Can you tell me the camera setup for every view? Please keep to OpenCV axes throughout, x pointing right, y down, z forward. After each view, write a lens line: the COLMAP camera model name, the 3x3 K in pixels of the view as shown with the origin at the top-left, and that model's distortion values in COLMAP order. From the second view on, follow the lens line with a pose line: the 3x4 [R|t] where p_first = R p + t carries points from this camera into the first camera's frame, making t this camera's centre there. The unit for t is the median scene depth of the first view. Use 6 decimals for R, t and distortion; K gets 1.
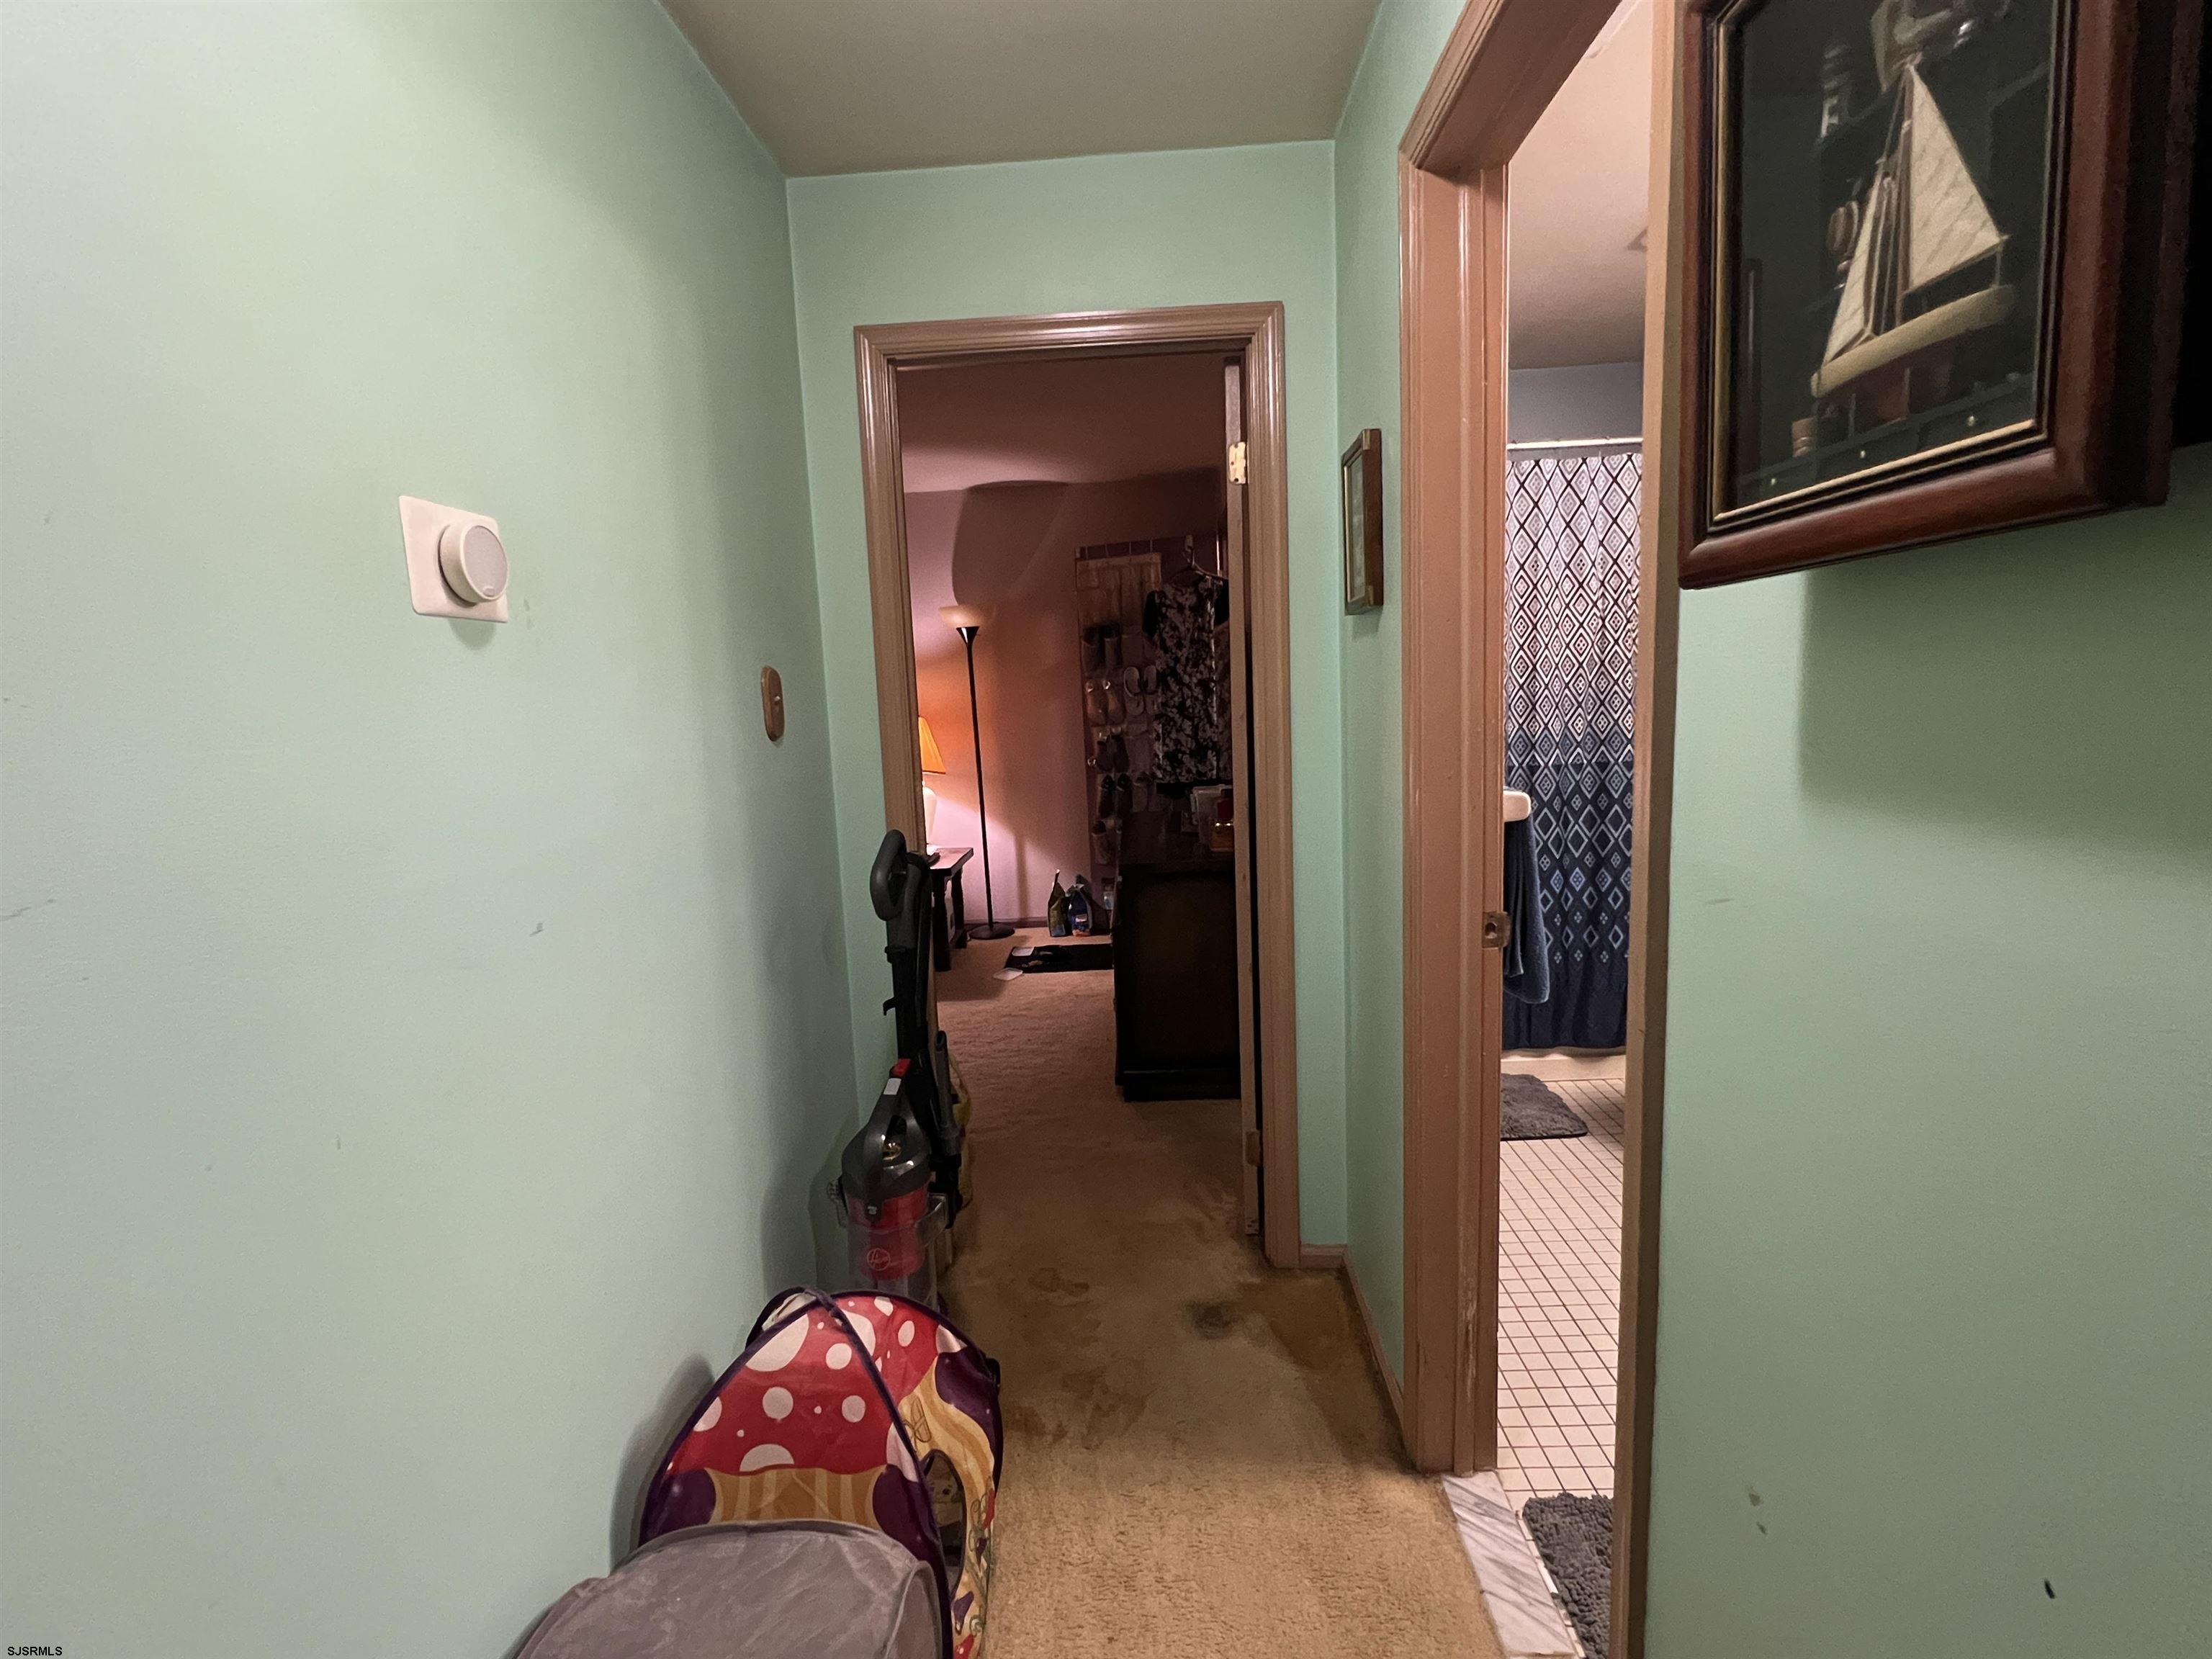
lens RADIAL K [[1045.3, 0, 1102.4], [0, 1045.3, 831.6], [0, 0, 1]] dist [-0.001707, 0.002155]
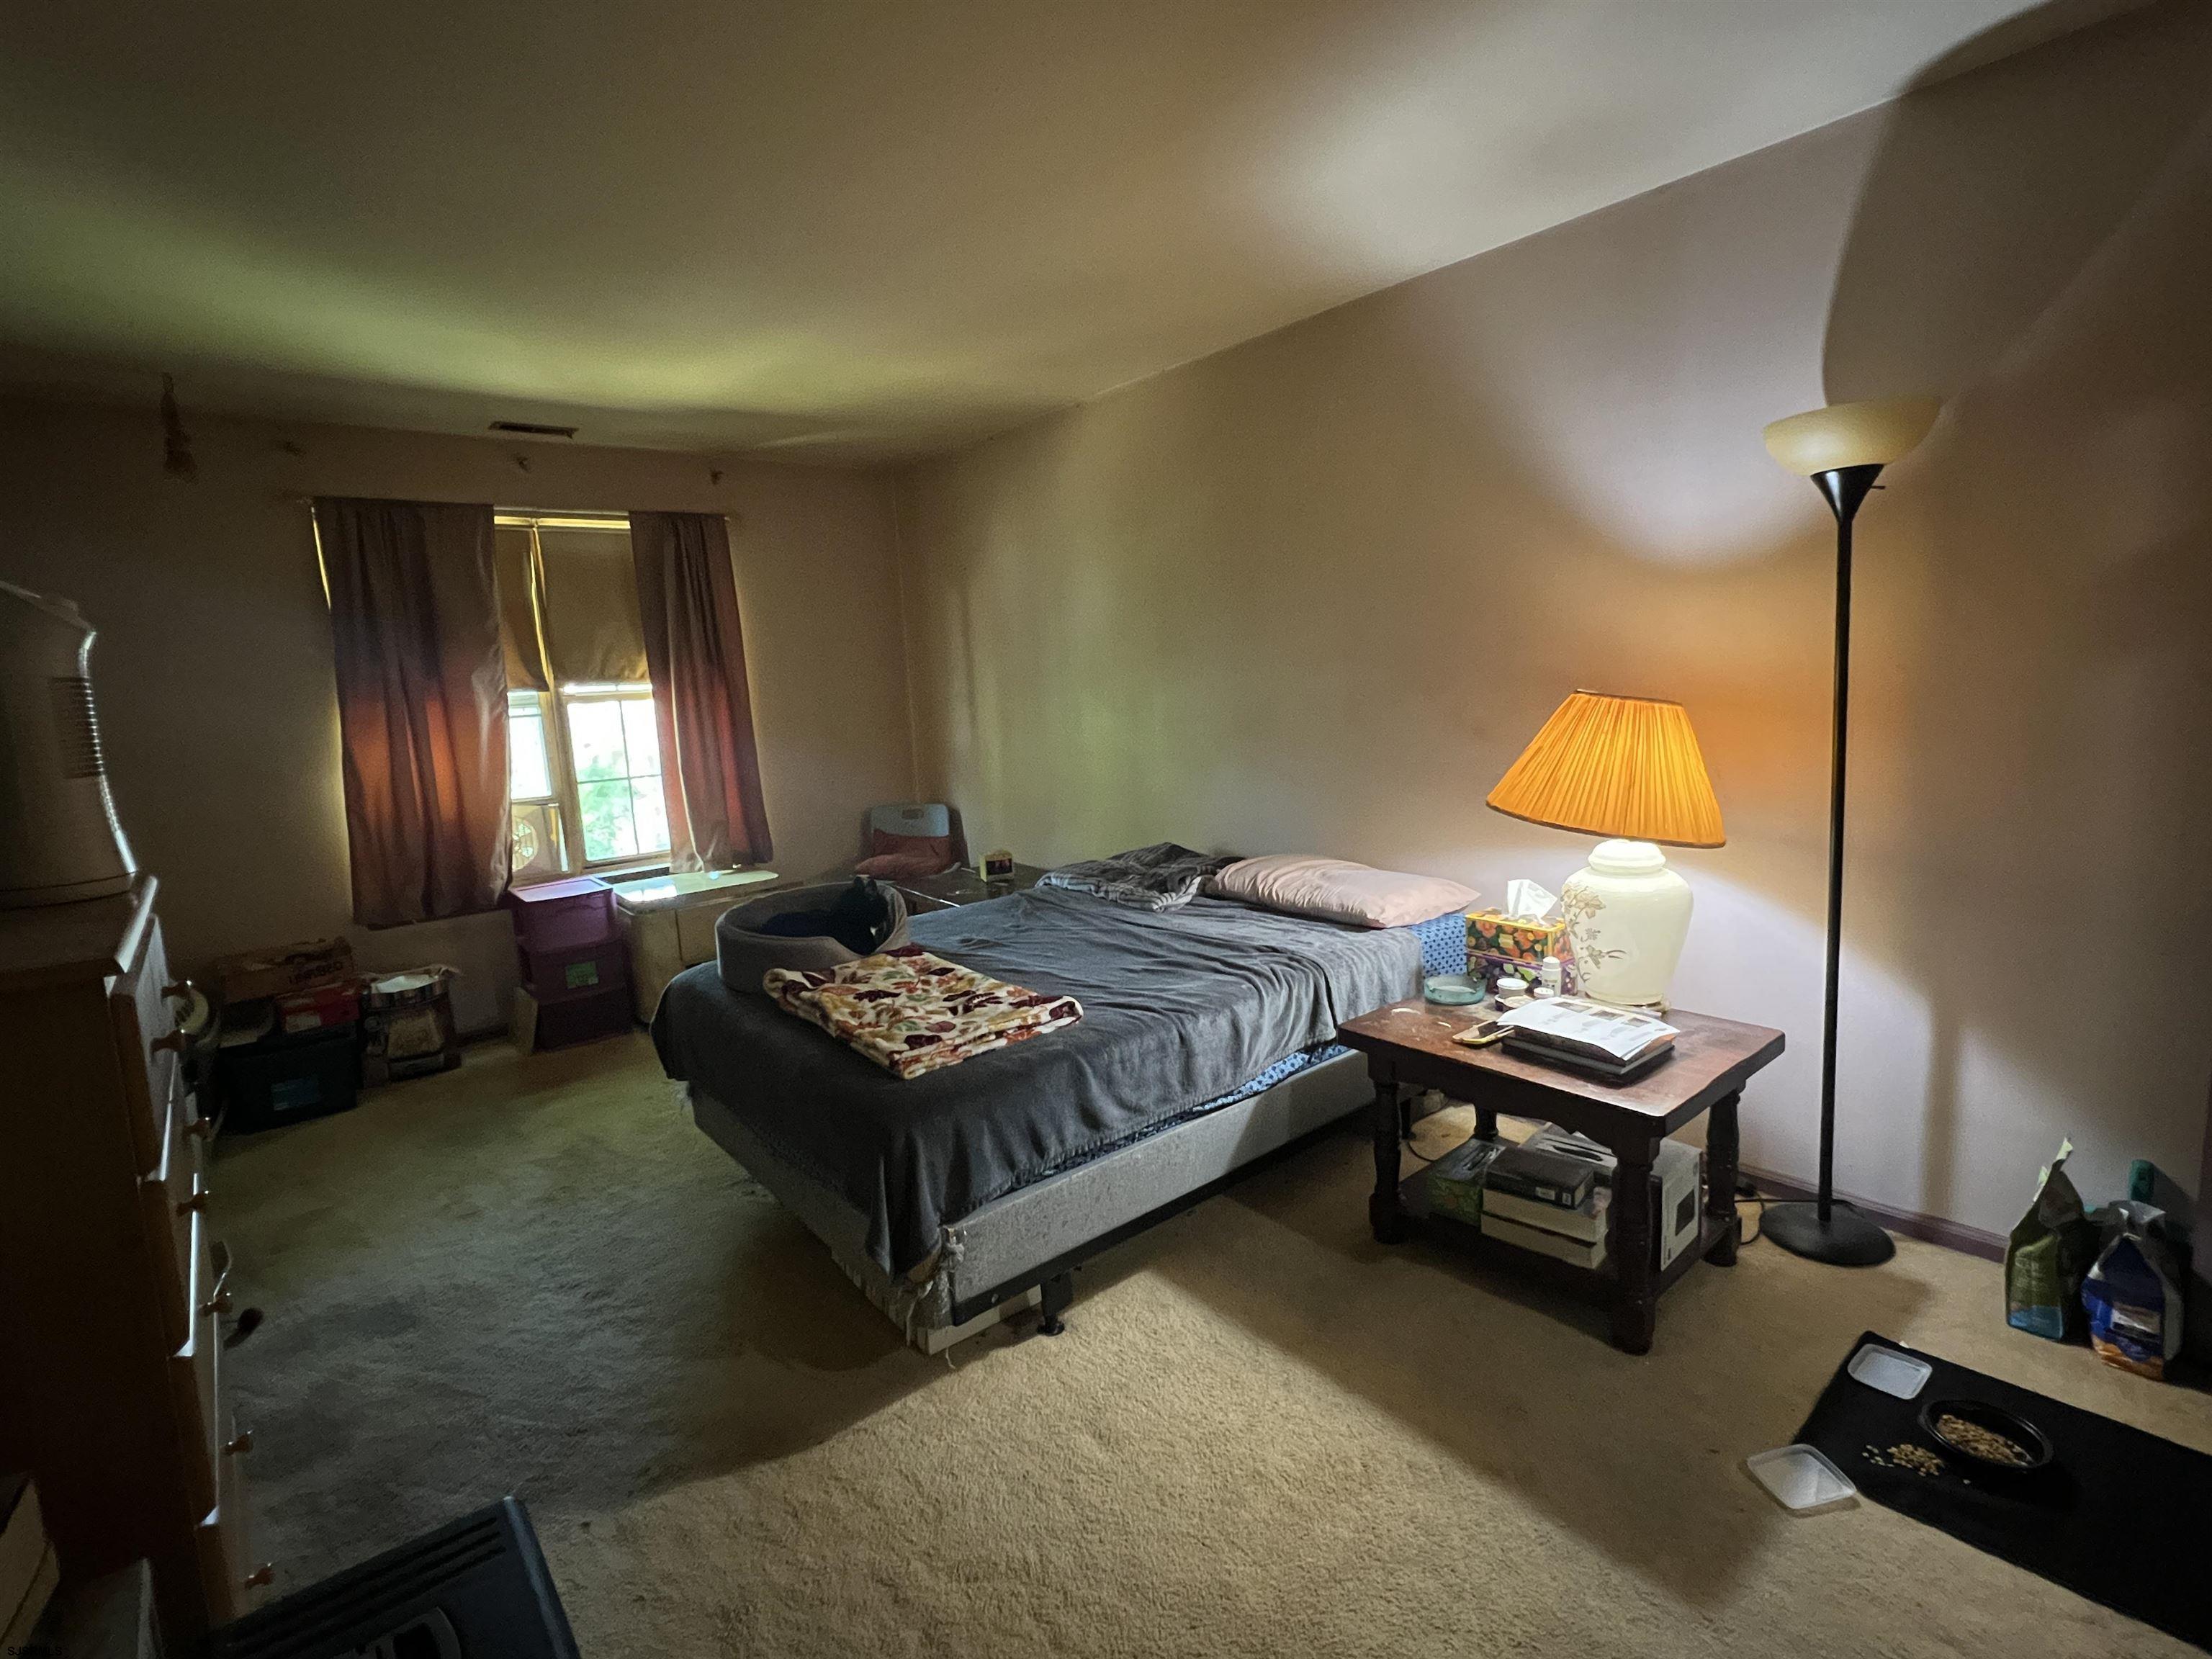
lens RADIAL K [[1045.3, 0, 1104.7], [0, 1045.3, 837.9], [0, 0, 1]] dist [-0.001707, 0.002155]
pose [[0.677075, 0.121049, -0.725891, -0.019267], [-0.071693, 0.992537, 0.098643, -0.080217], [0.732414, -0.014748, 0.680700, 0.542040]]
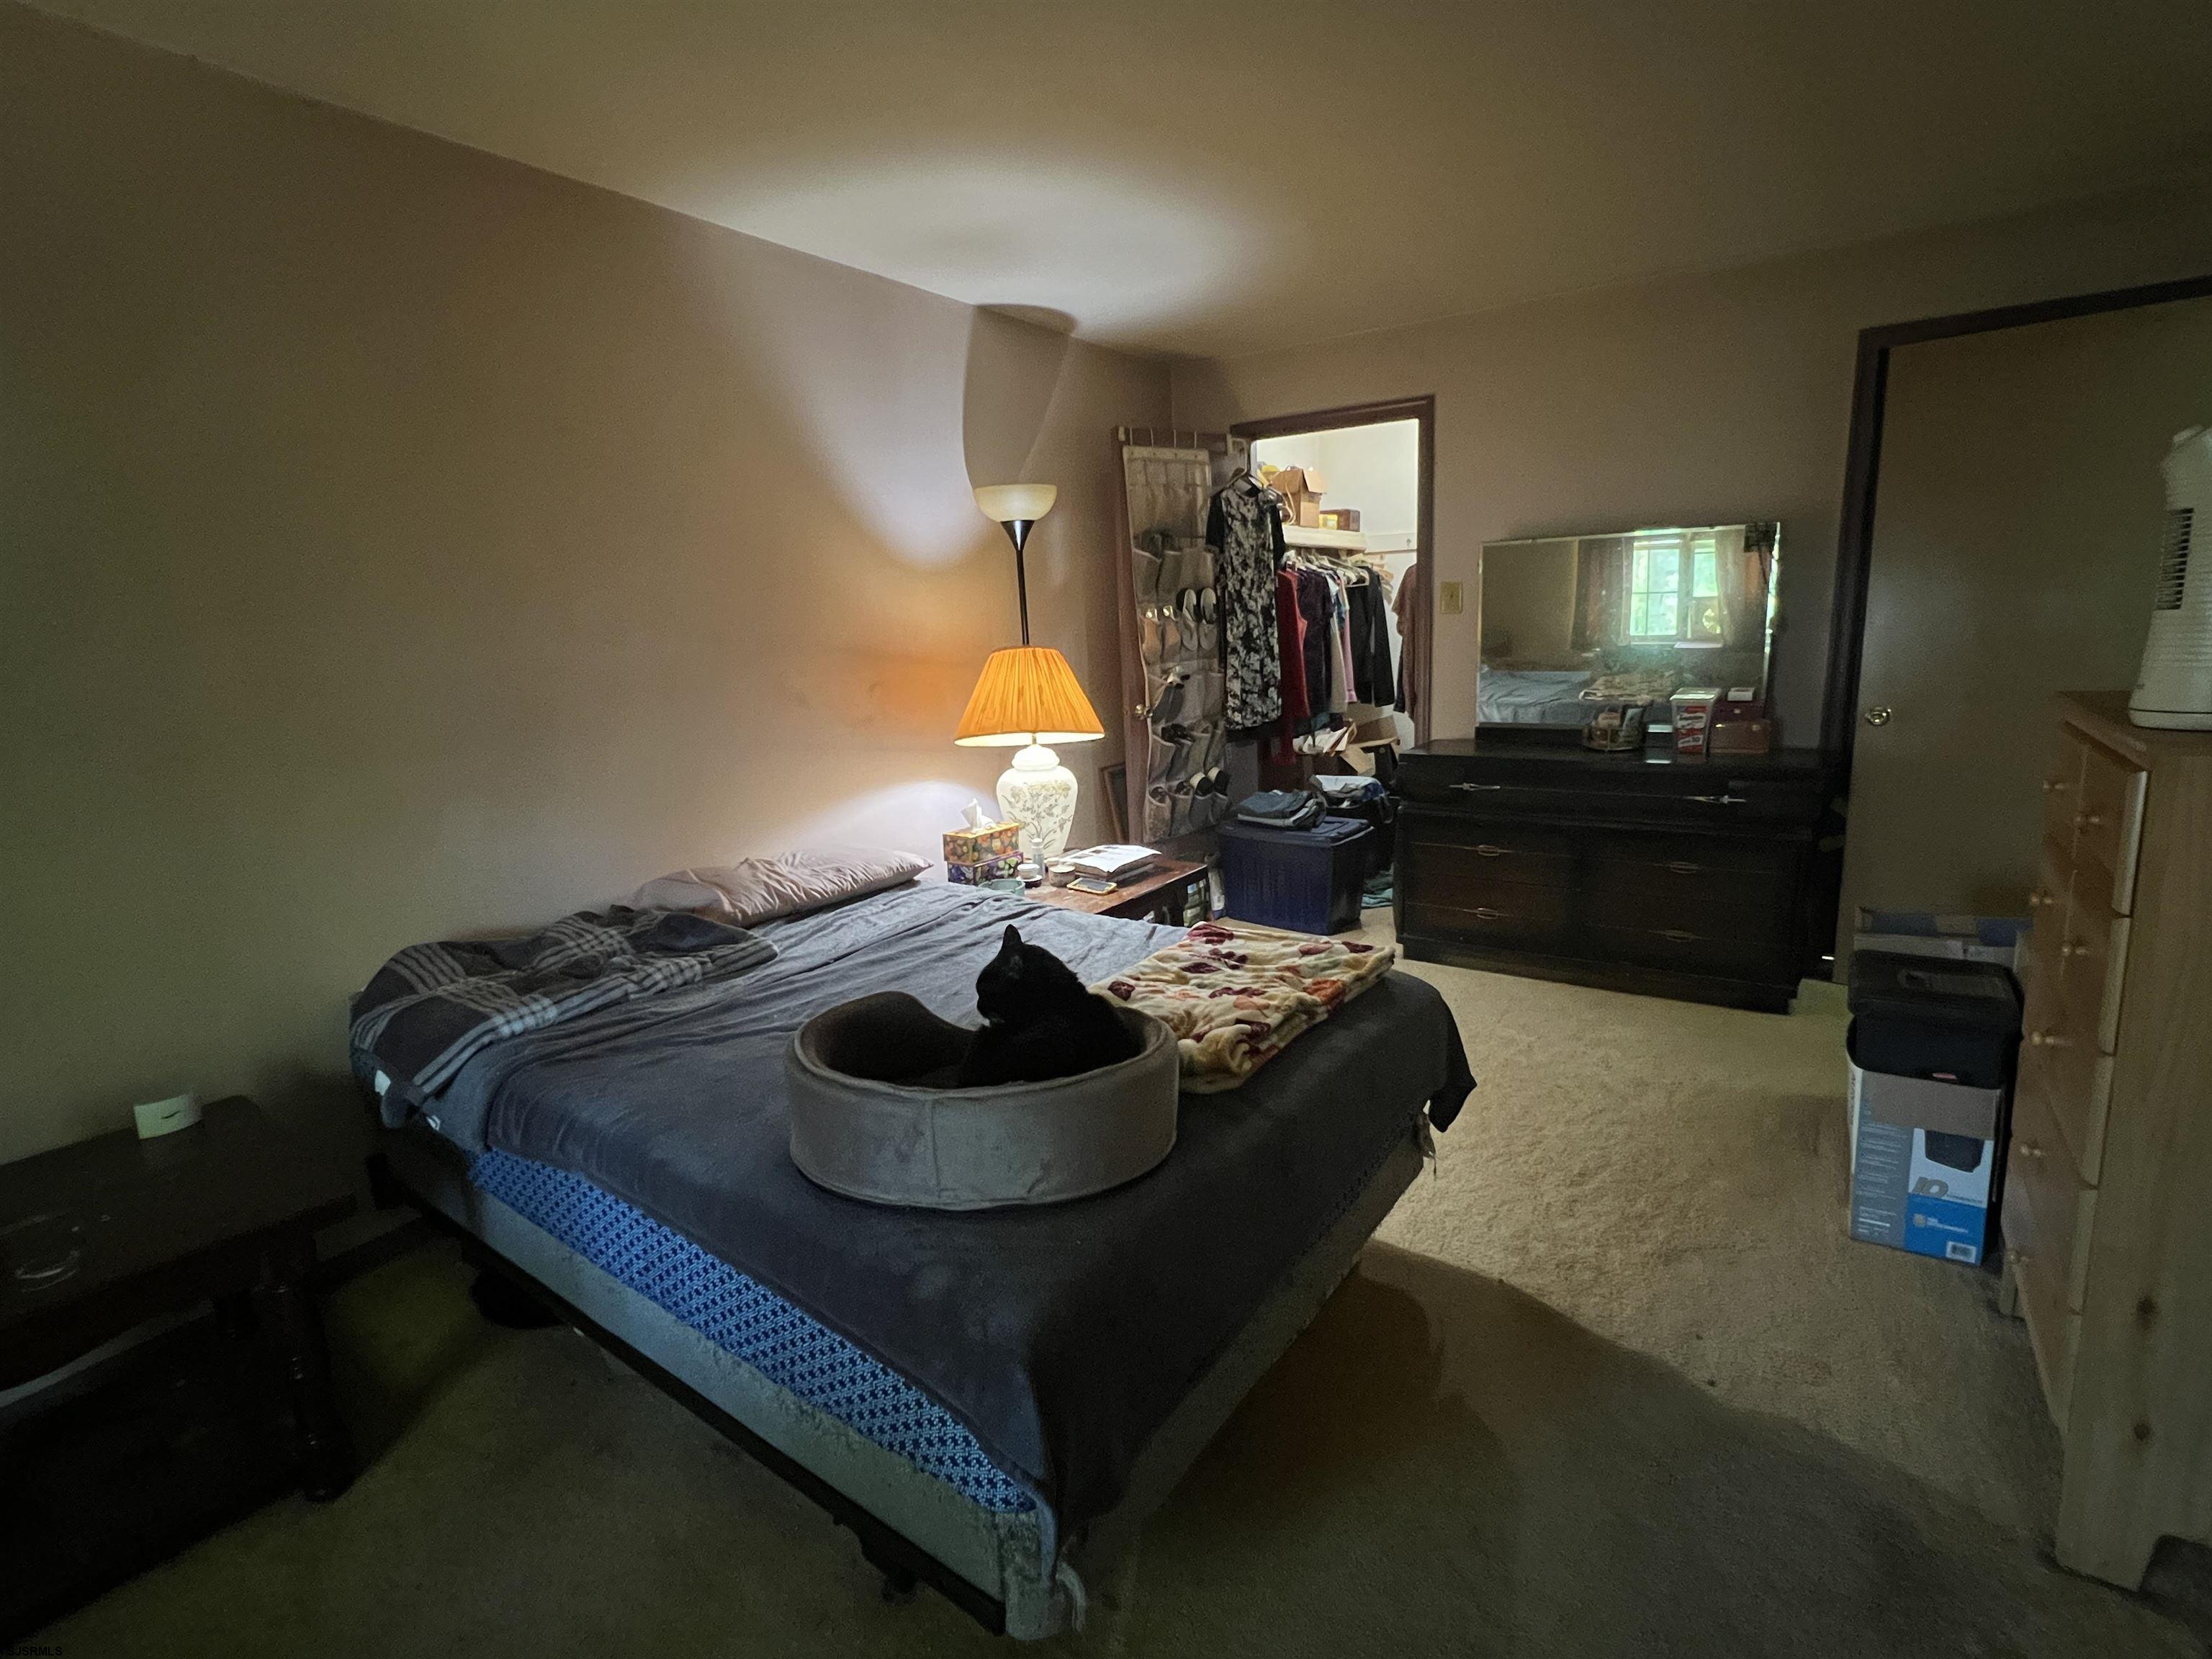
lens RADIAL K [[1045.3, 0, 1094.3], [0, 1045.3, 832.5], [0, 0, 1]] dist [-0.001707, 0.002155]
pose [[0.544106, -0.152360, 0.825066, -0.696010], [0.125872, 0.987068, 0.099267, -0.060076], [-0.829521, 0.049841, 0.556248, 0.609871]]
